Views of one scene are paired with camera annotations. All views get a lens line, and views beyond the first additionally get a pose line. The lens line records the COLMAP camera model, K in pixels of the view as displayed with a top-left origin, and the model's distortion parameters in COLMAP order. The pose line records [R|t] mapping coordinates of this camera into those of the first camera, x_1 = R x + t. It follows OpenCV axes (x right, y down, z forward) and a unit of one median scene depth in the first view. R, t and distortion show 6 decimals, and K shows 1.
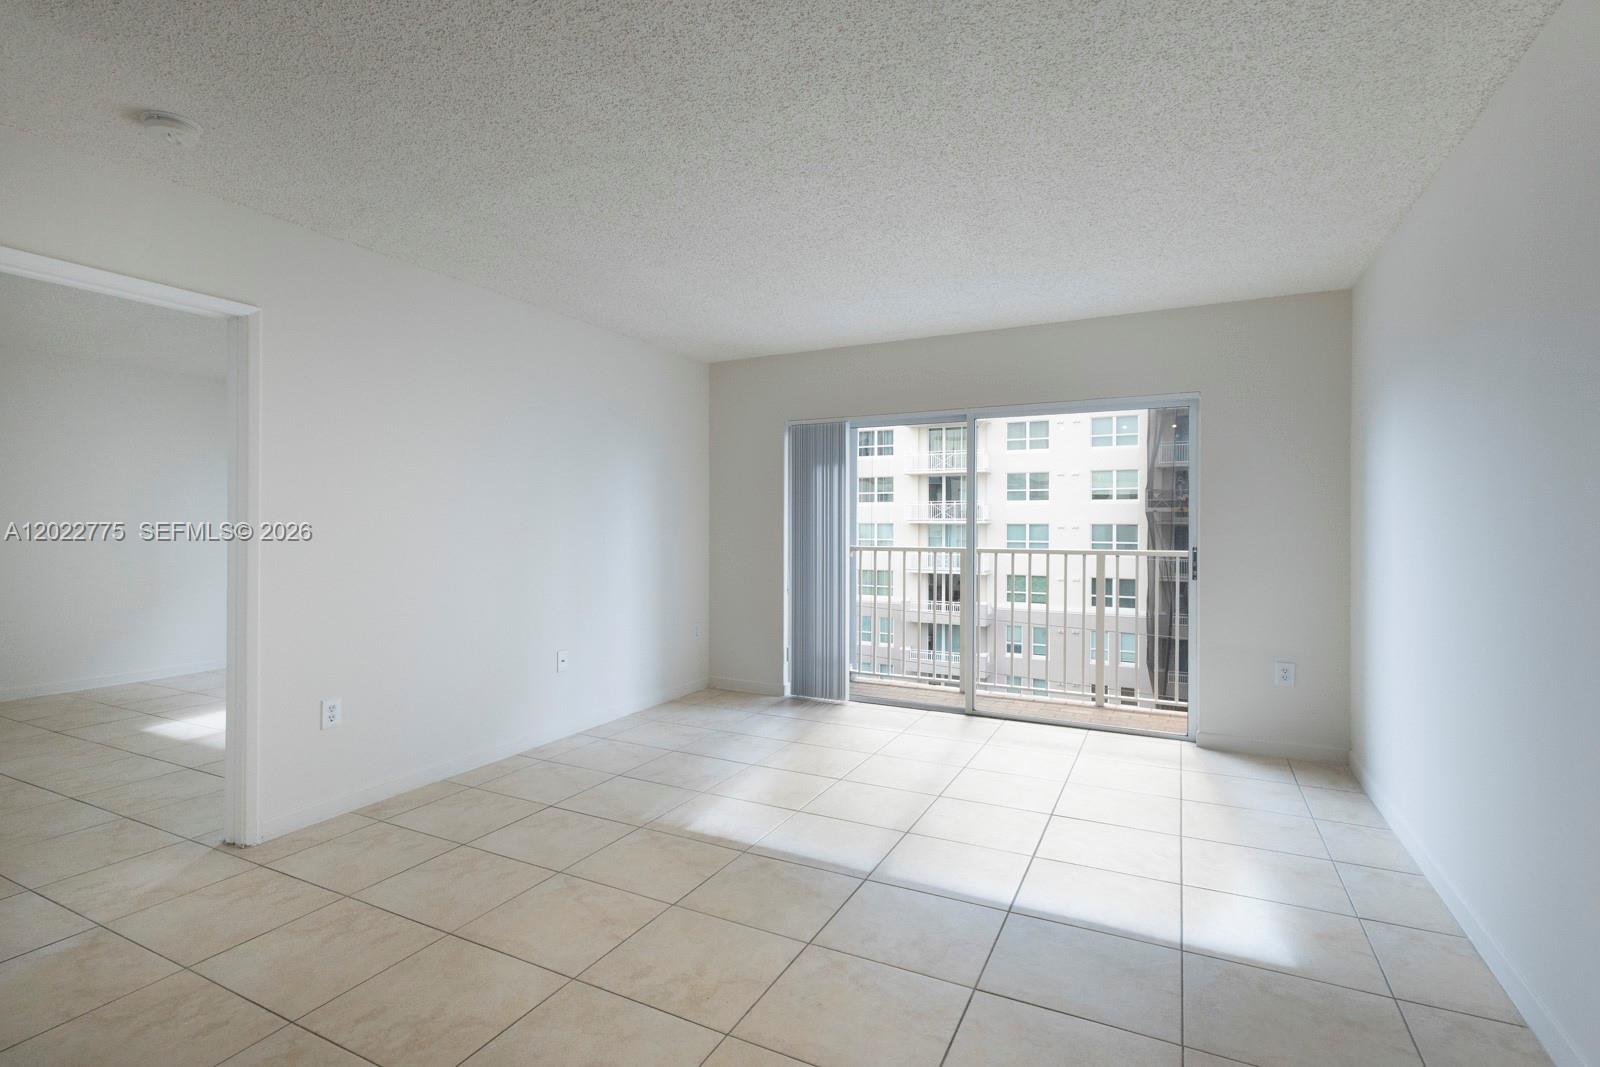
lens RADIAL K [[746.3, 0, 801.8], [0, 746.3, 525.3], [0, 0, 1]] dist [0.000632, 0.000278]
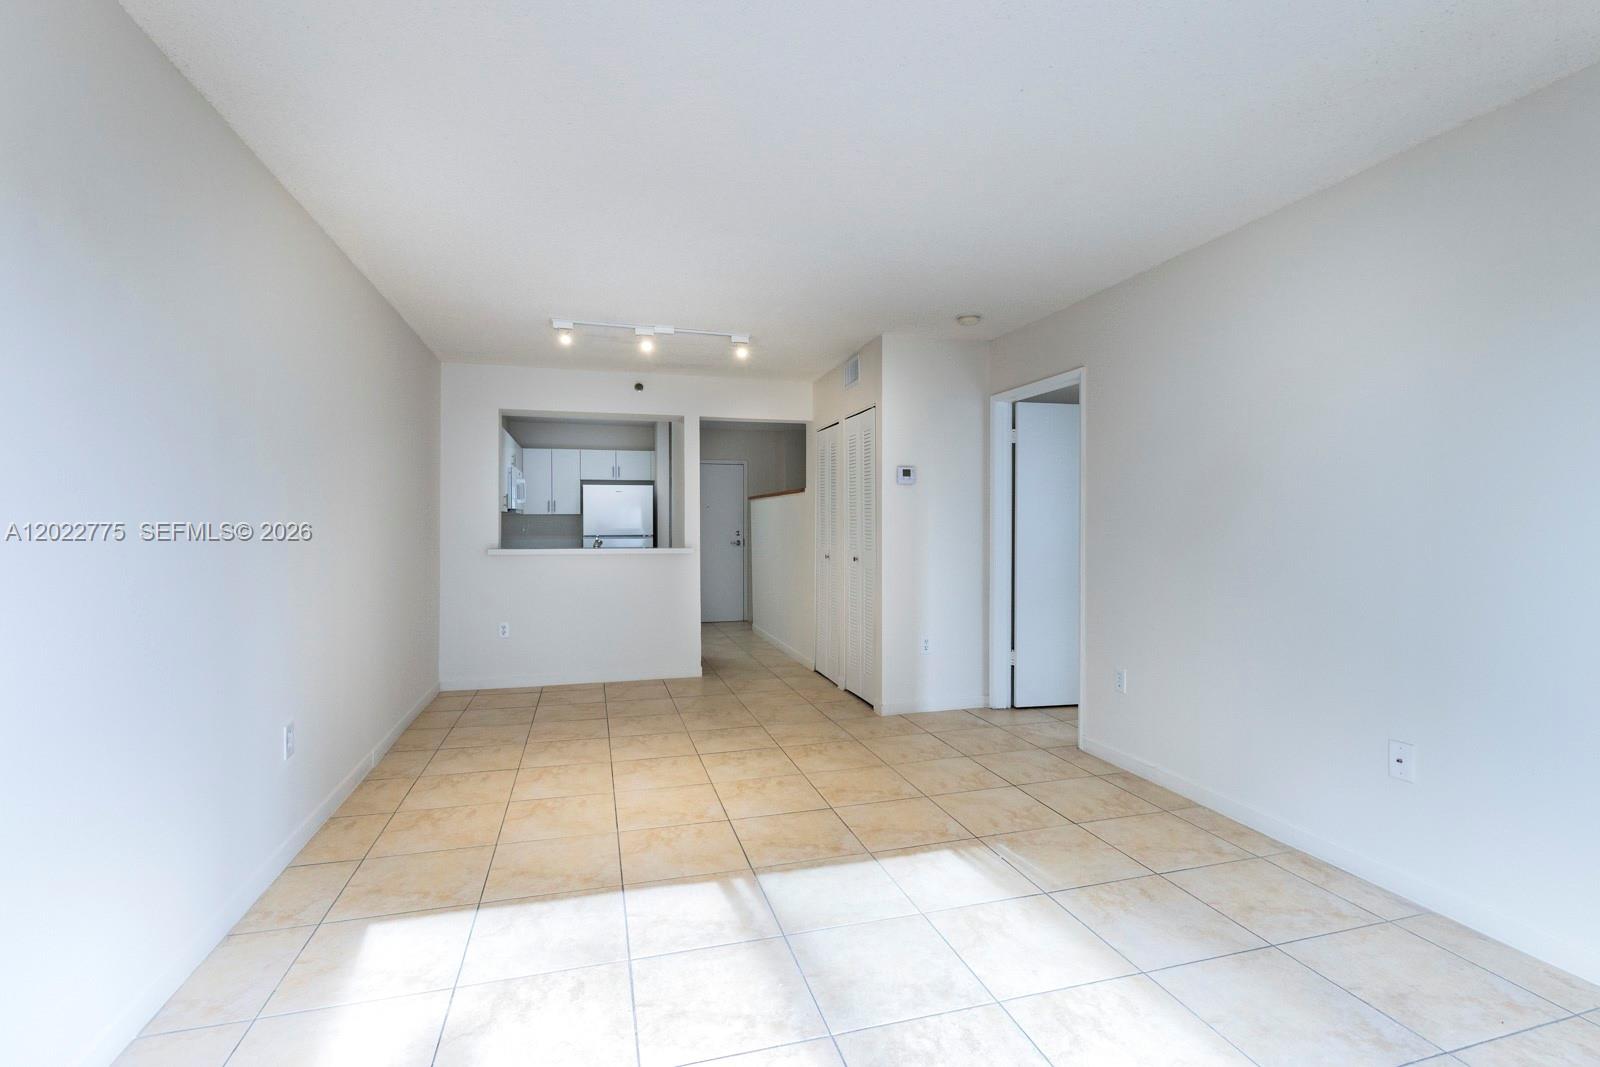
lens RADIAL K [[746.3, 0, 802.3], [0, 746.3, 529.1], [0, 0, 1]] dist [0.000632, 0.000278]
pose [[-0.739872, 0.006402, -0.672717, 0.702530], [0.000014, 0.999955, 0.009501, -0.040282], [0.672748, 0.007020, -0.739838, 1.693175]]
